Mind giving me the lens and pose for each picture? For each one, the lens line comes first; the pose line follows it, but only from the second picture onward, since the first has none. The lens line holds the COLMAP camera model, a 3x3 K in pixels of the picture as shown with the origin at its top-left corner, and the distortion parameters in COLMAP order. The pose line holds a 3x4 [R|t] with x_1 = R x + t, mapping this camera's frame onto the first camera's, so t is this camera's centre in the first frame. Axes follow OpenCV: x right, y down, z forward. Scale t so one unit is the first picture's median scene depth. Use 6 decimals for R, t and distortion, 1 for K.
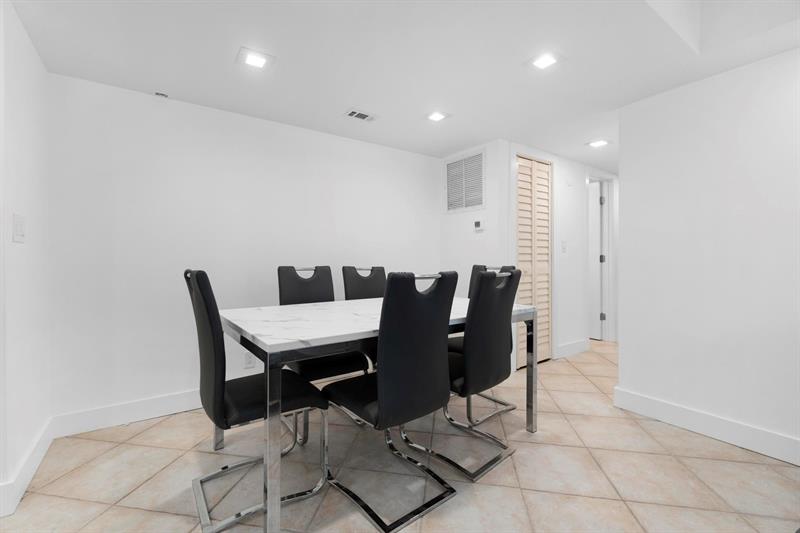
lens RADIAL K [[357.0, 0, 383.1], [0, 357.0, 258.6], [0, 0, 1]] dist [0.002466, 0.000181]
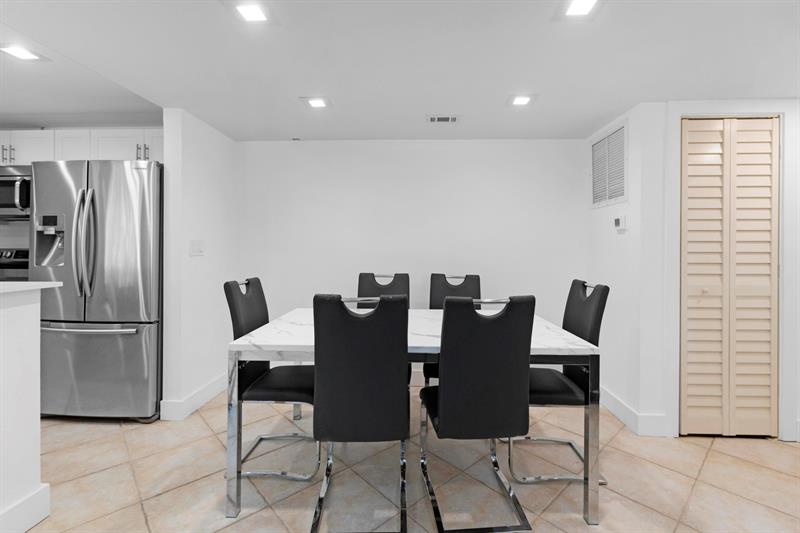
lens RADIAL K [[357.0, 0, 391.1], [0, 357.0, 250.8], [0, 0, 1]] dist [0.002466, 0.000181]
pose [[0.795842, 0.001714, -0.605502, 0.383287], [-0.004834, 0.999982, -0.003524, -0.036344], [0.605486, 0.005731, 0.795836, 0.139439]]
